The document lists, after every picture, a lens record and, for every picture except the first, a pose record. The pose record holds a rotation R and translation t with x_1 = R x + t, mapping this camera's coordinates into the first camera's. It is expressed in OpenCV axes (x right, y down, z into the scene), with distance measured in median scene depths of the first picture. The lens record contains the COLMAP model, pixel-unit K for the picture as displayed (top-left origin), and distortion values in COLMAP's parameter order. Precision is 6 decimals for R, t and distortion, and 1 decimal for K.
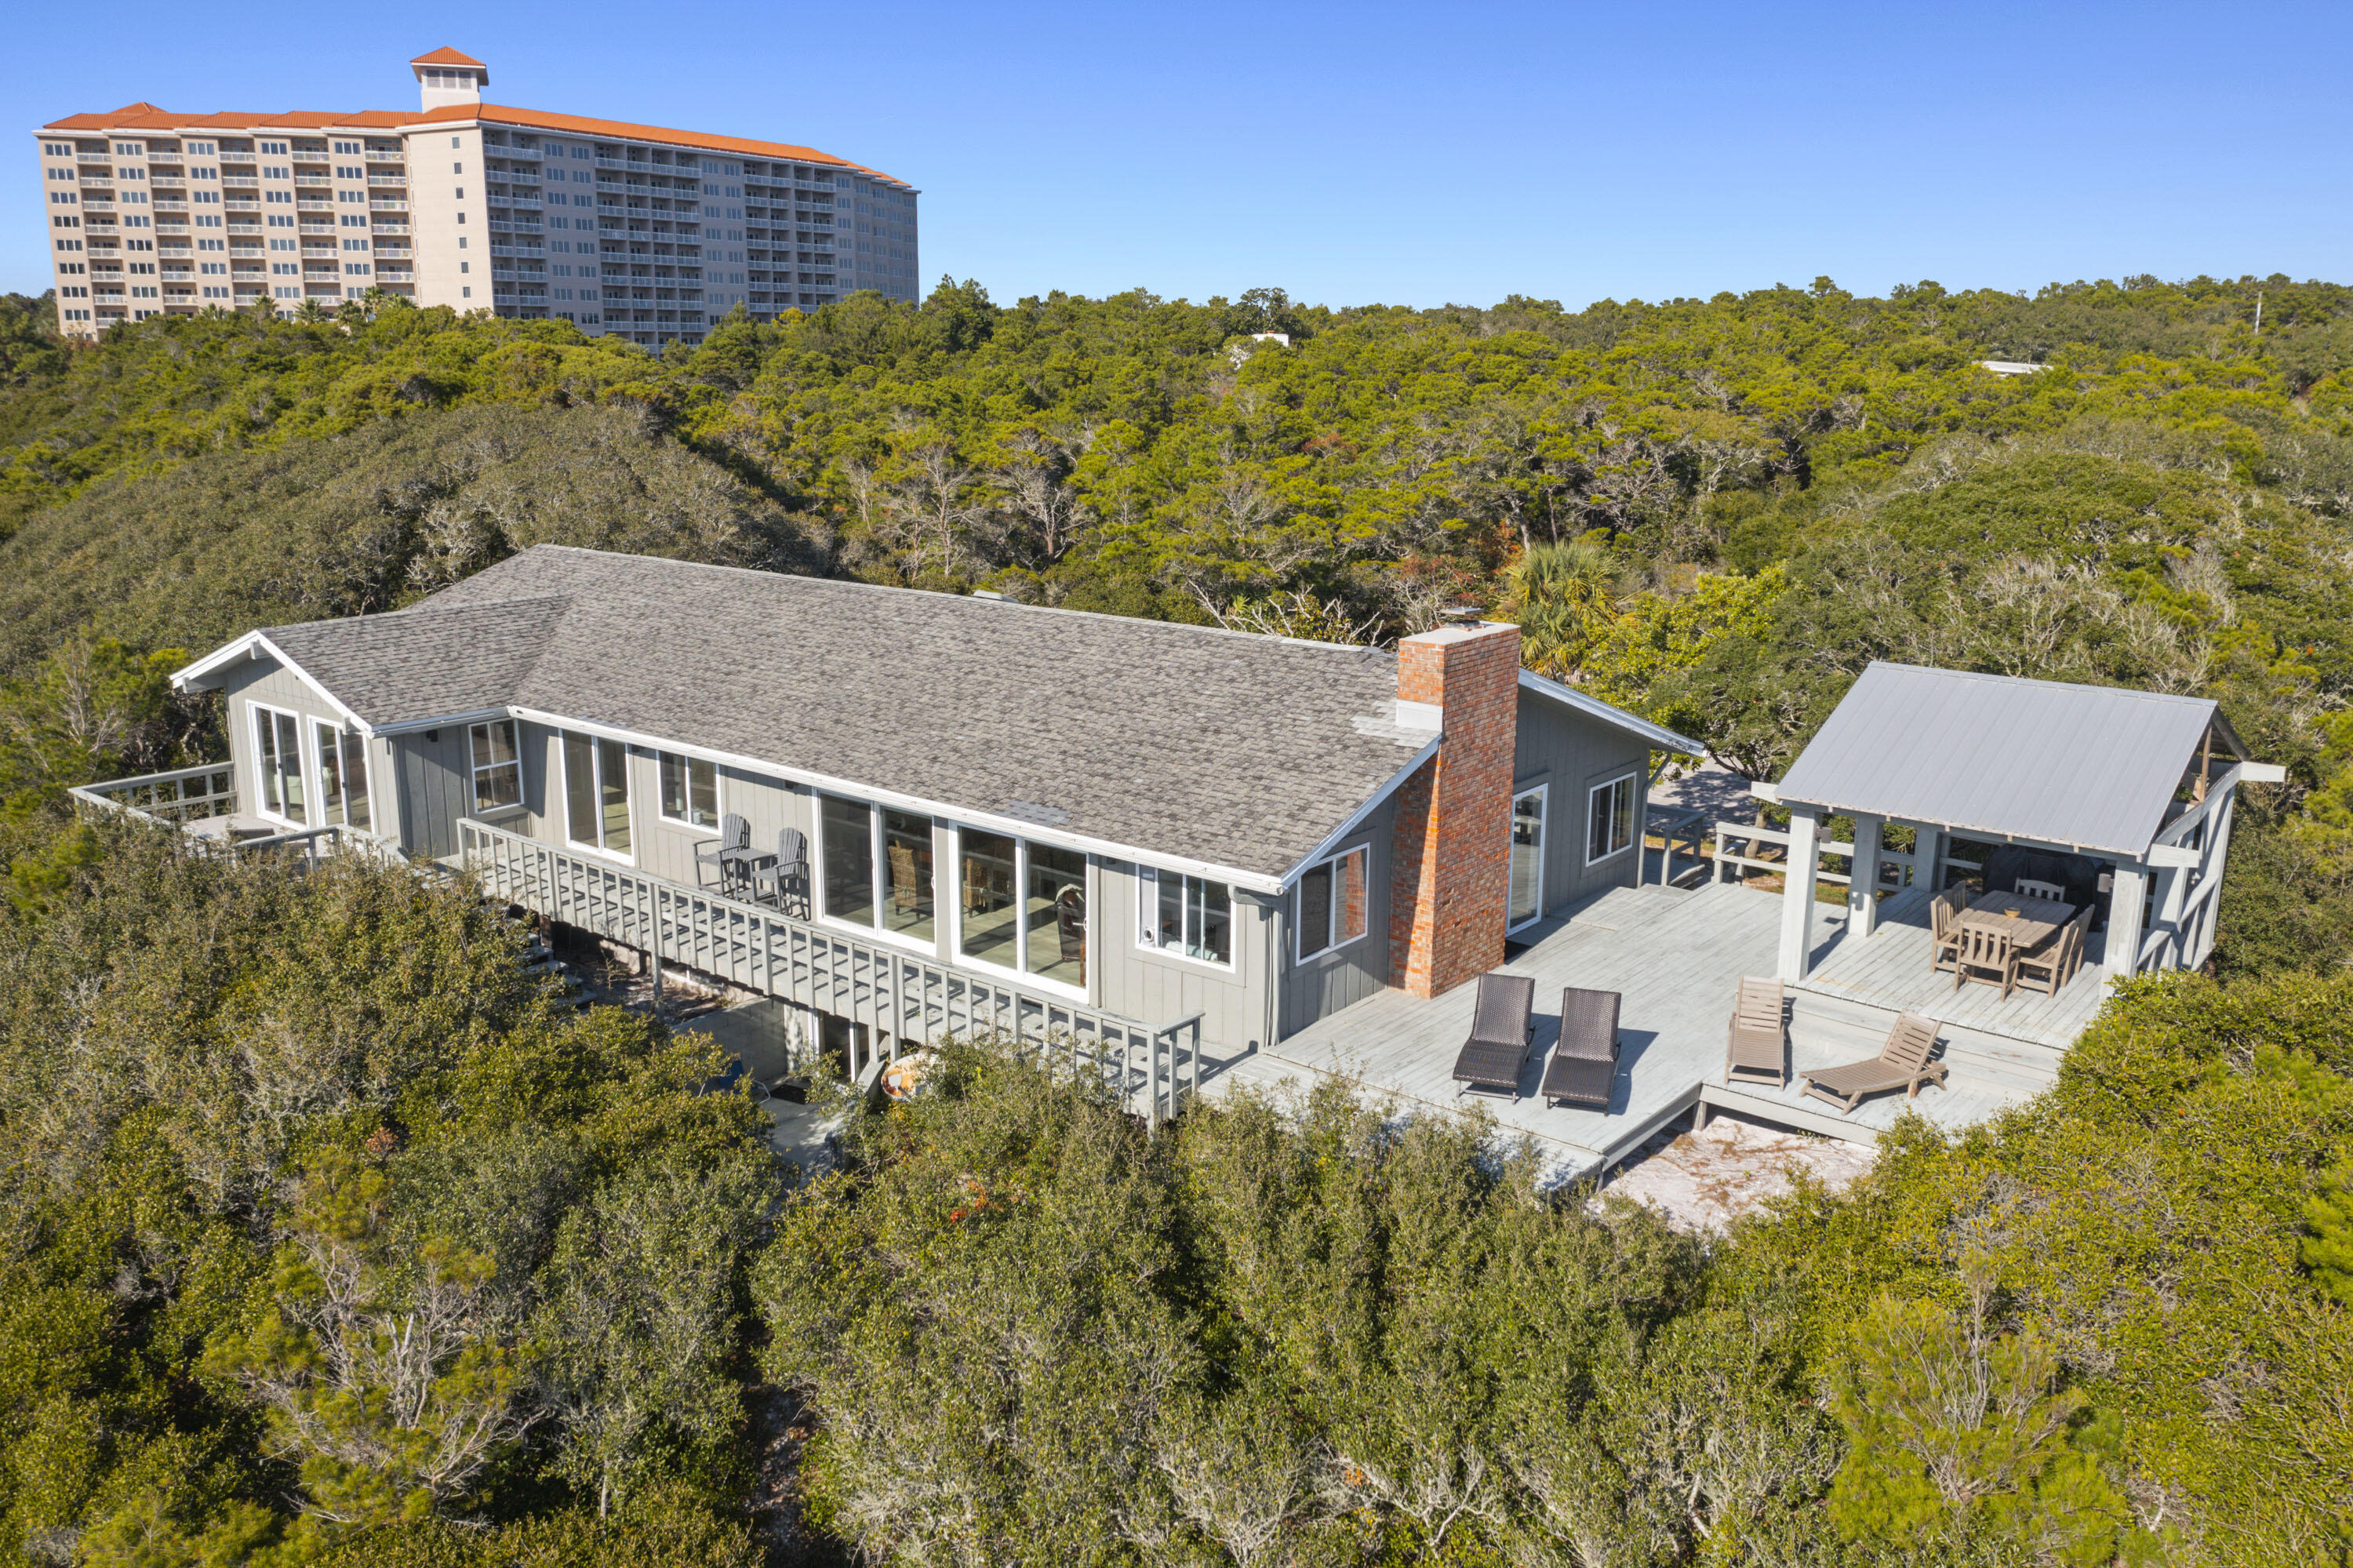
lens RADIAL K [[1867.7, 0, 1176.5], [0, 1867.7, 784.0], [0, 0, 1]] dist [-0.001426, -0.001904]
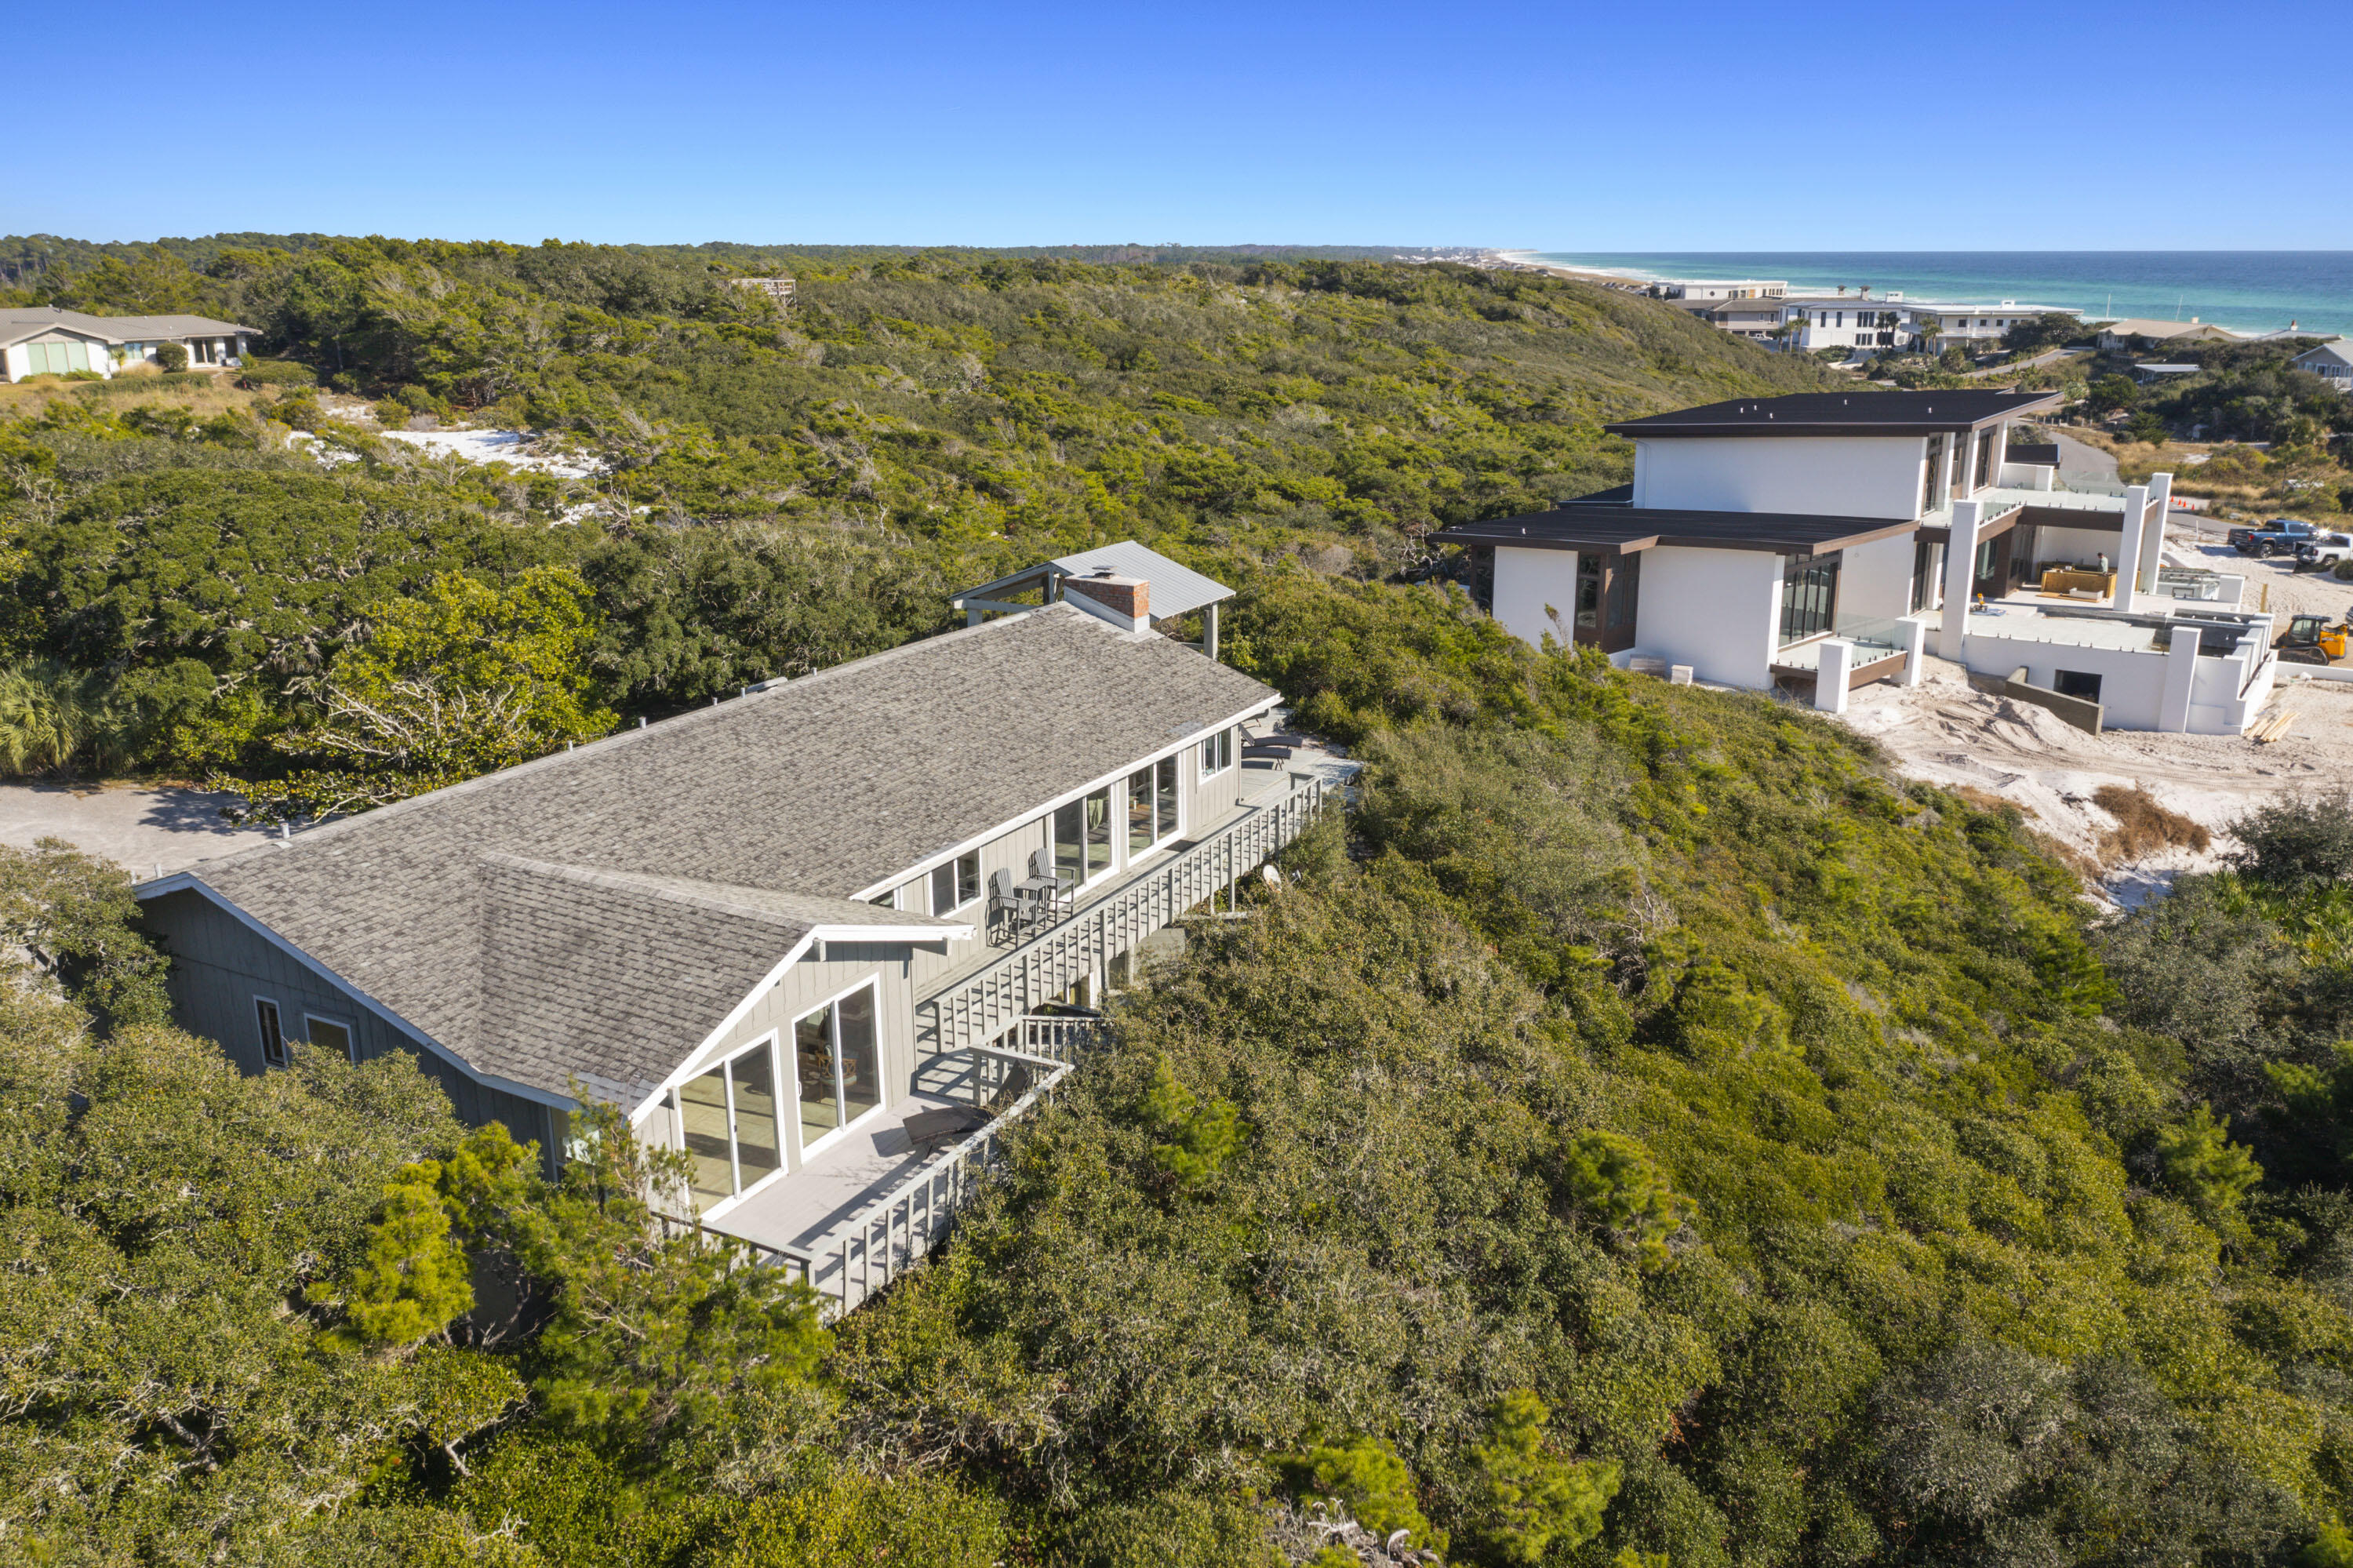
lens RADIAL K [[1867.7, 0, 1176.5], [0, 1867.7, 784.0], [0, 0, 1]] dist [-0.001426, -0.001904]
pose [[-0.178226, -0.280358, 0.943205, -1.408080], [0.229933, 0.920148, 0.316952, -0.396578], [-0.956748, 0.273363, -0.099531, 1.038381]]
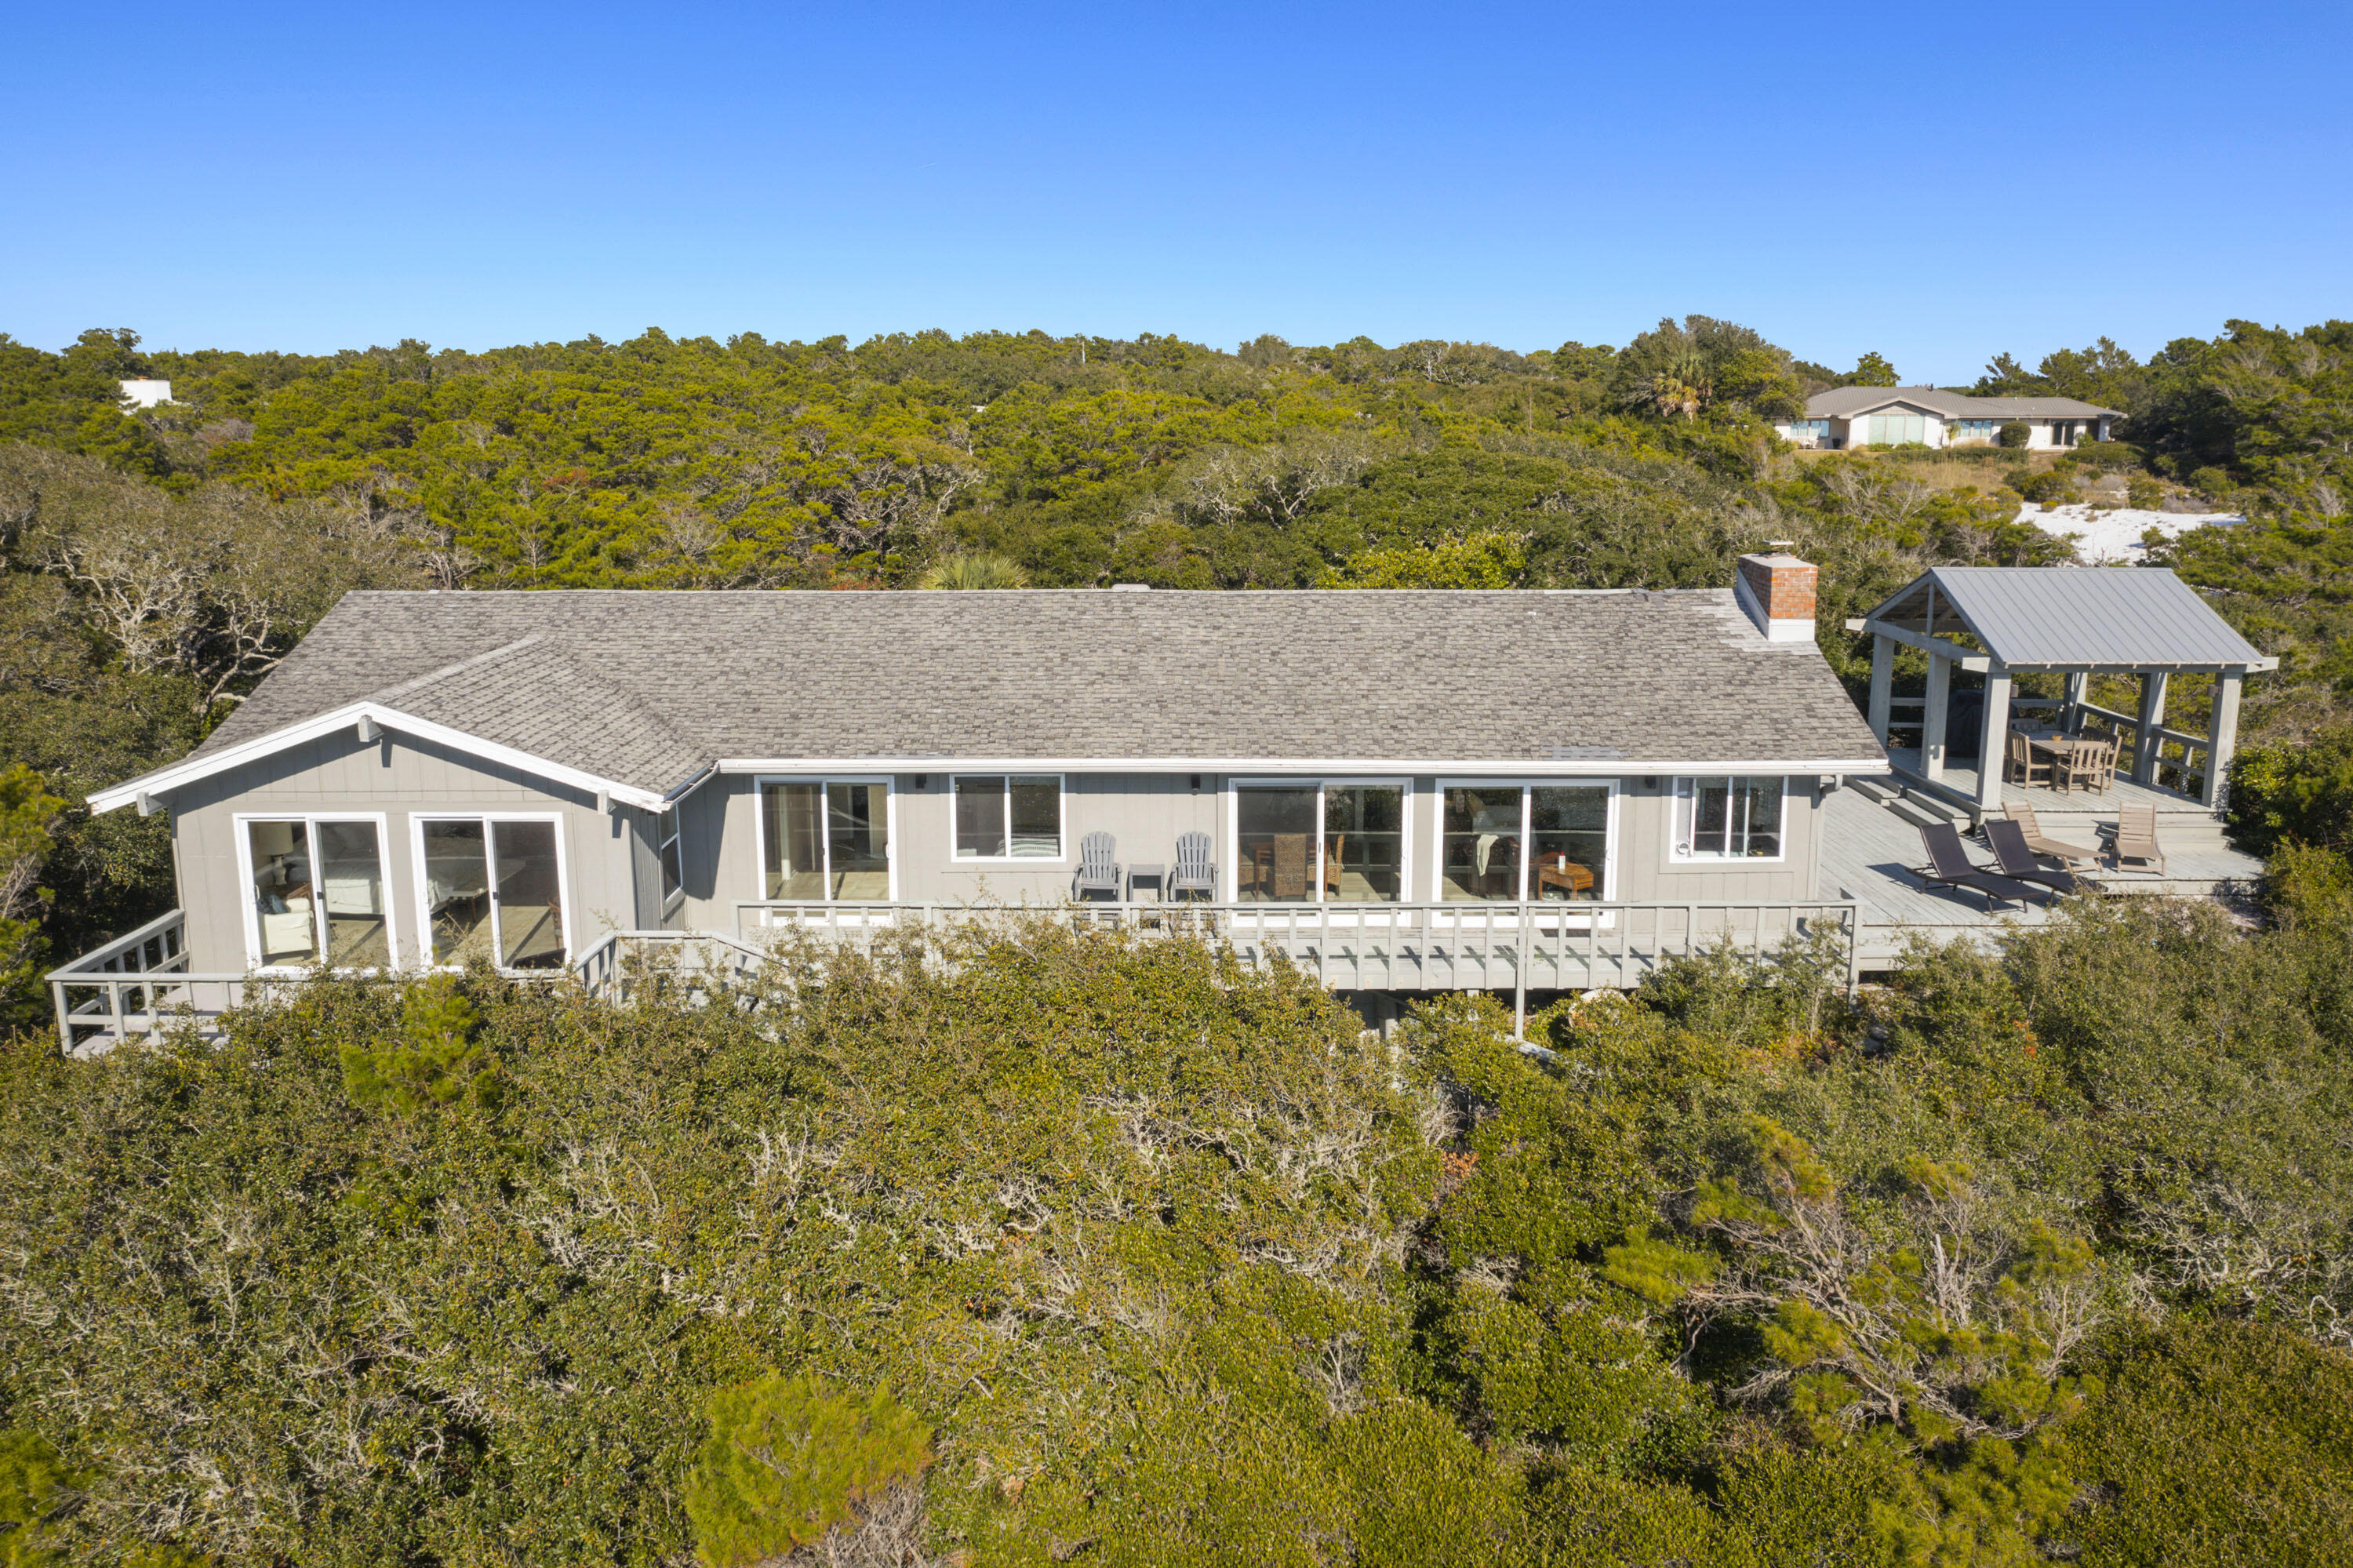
lens RADIAL K [[1867.7, 0, 1176.5], [0, 1867.7, 784.0], [0, 0, 1]] dist [-0.001426, -0.001904]
pose [[0.786191, -0.133579, 0.603374, -0.777984], [0.151433, 0.988234, 0.021466, -0.021082], [-0.599142, 0.074494, 0.797170, 0.270922]]
